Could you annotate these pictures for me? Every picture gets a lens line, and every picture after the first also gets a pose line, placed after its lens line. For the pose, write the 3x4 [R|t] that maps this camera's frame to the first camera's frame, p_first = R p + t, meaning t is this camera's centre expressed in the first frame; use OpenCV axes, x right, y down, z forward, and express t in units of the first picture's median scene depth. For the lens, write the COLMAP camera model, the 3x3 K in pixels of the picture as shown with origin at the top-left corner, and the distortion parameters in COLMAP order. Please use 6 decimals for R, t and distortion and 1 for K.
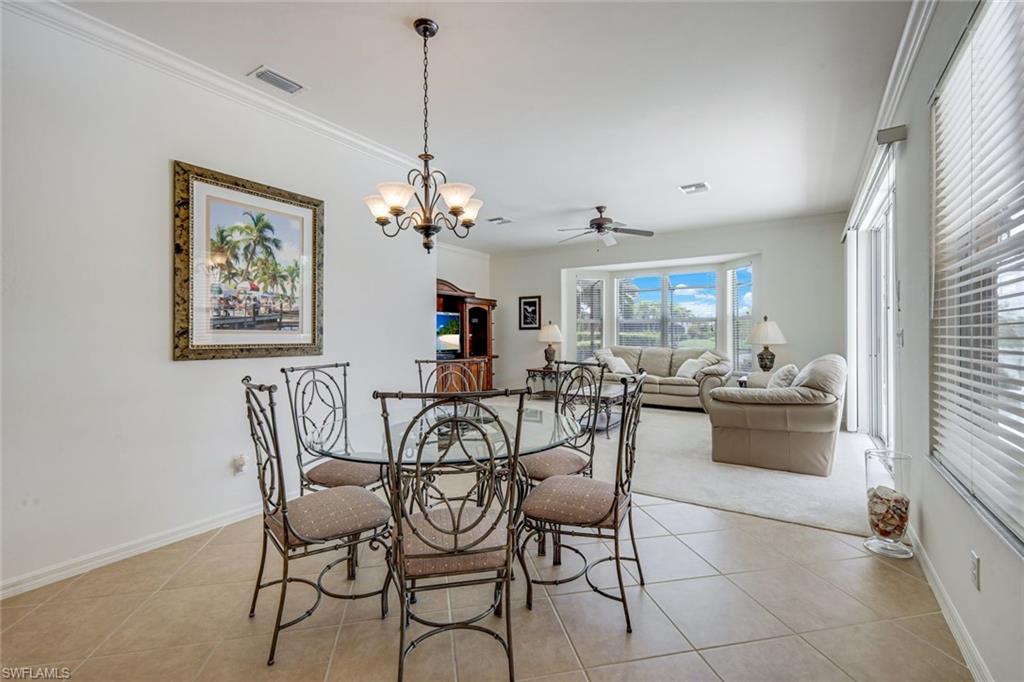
lens RADIAL K [[454.8, 0, 519.2], [0, 454.8, 340.1], [0, 0, 1]] dist [0.003544, 0.000149]
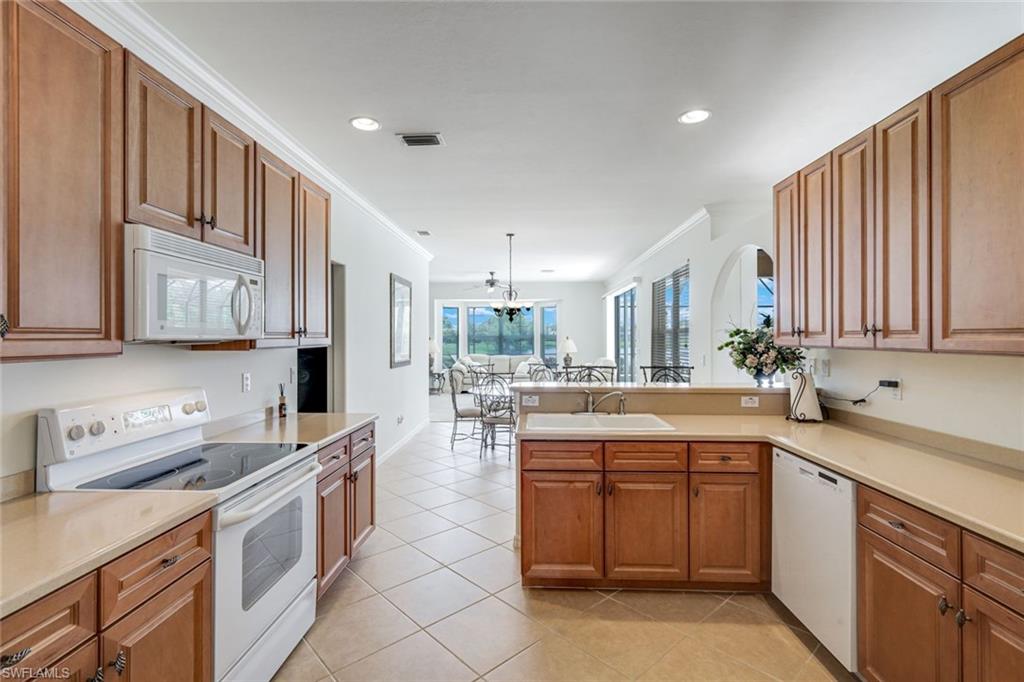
lens RADIAL K [[477.0, 0, 507.3], [0, 477.0, 336.0], [0, 0, 1]] dist [0.001788, -0.000556]
pose [[0.867475, 0.001904, 0.497478, -0.462242], [0.006965, 0.999848, -0.015972, -0.021740], [-0.497433, 0.017320, 0.867330, -0.388911]]
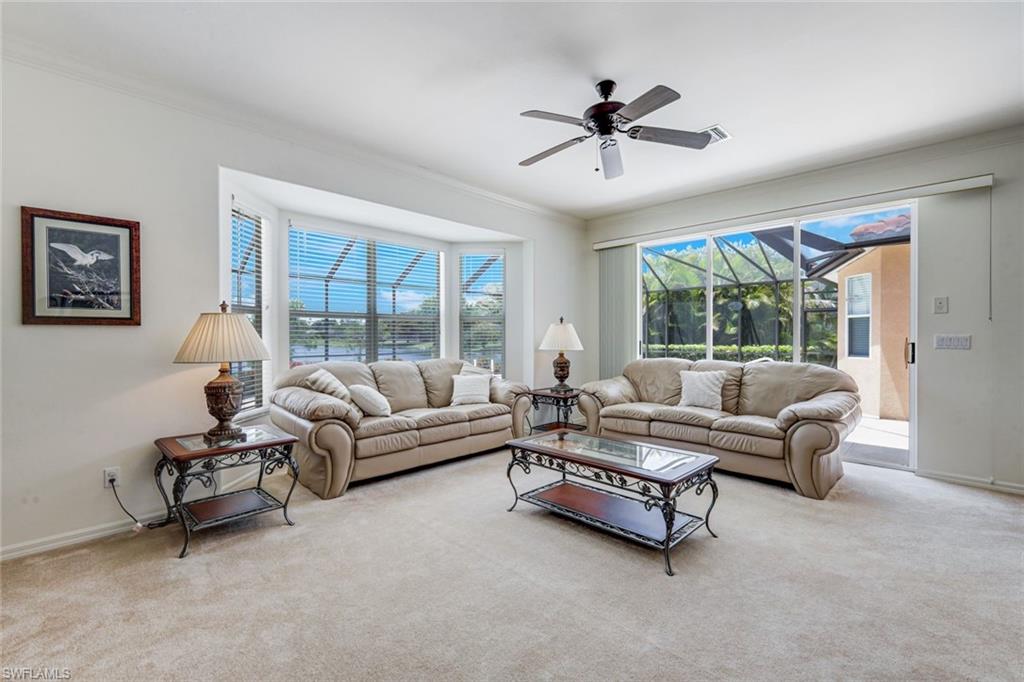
lens RADIAL K [[445.3, 0, 511.1], [0, 445.3, 338.5], [0, 0, 1]] dist [0.018238, -0.000271]
pose [[0.211967, -0.001496, 0.977276, -0.232559], [0.015761, 0.999874, -0.001887, -0.009911], [-0.977150, 0.015803, 0.211964, 0.725992]]
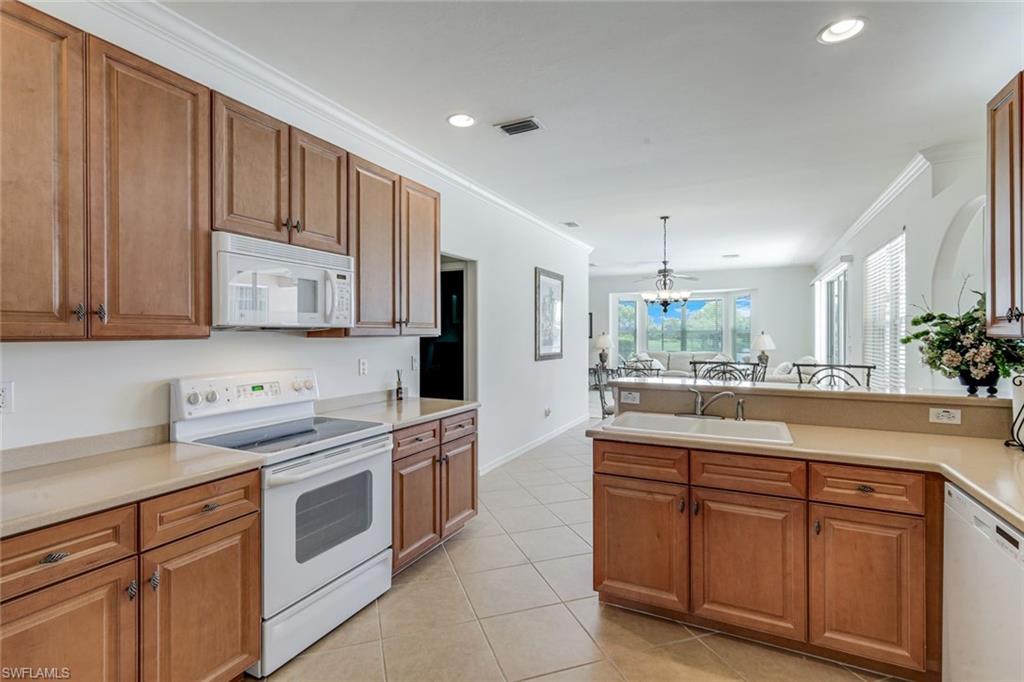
lens RADIAL K [[477.0, 0, 507.3], [0, 477.0, 336.0], [0, 0, 1]] dist [0.001788, -0.000556]
pose [[0.994831, 0.000426, 0.101547, -0.372723], [0.000676, 0.999941, -0.010816, -0.016024], [-0.101545, 0.010829, 0.994772, -0.397979]]
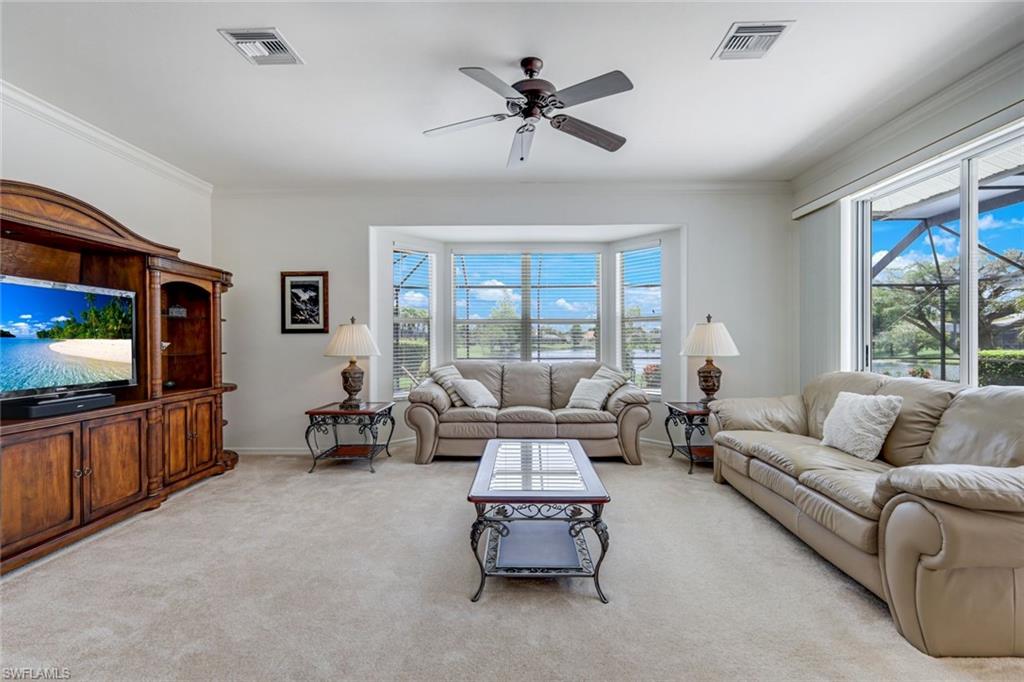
lens RADIAL K [[455.9, 0, 514.3], [0, 455.9, 344.2], [0, 0, 1]] dist [0.015219, -0.000378]
pose [[0.853174, -0.004591, 0.521605, -0.052364], [0.008529, 0.999950, -0.005149, -0.005881], [-0.521556, 0.008842, 0.853171, 0.449408]]
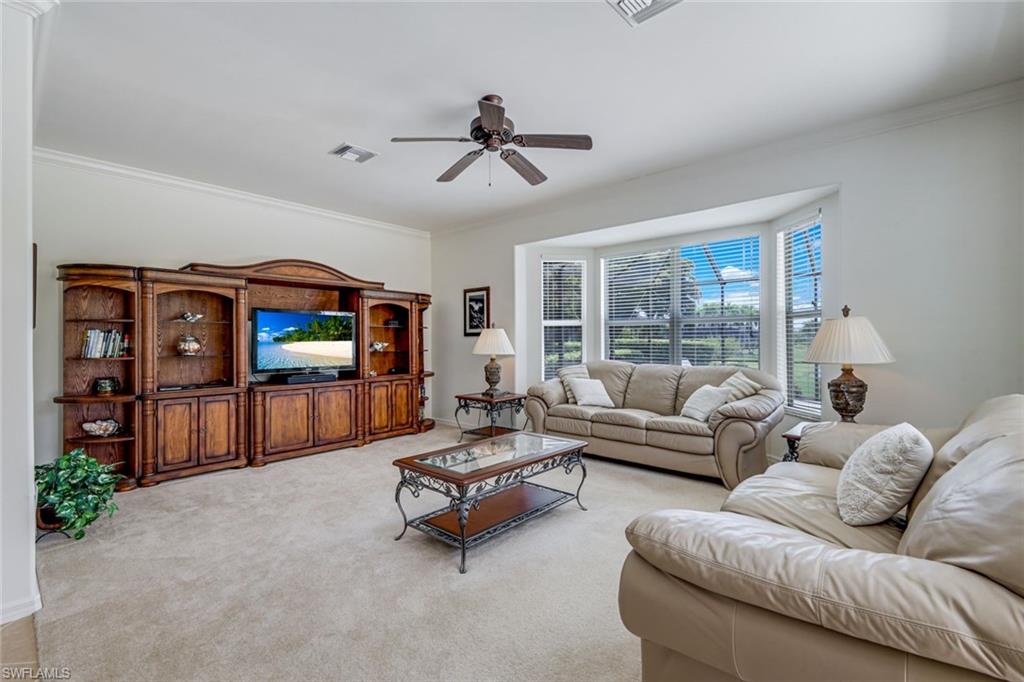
lens RADIAL K [[455.9, 0, 514.3], [0, 455.9, 344.2], [0, 0, 1]] dist [0.015219, -0.000378]
pose [[0.987653, -0.001647, -0.156651, 0.208436], [0.000605, 0.999977, -0.006700, -0.006668], [0.156659, 0.006522, 0.987631, 0.355865]]
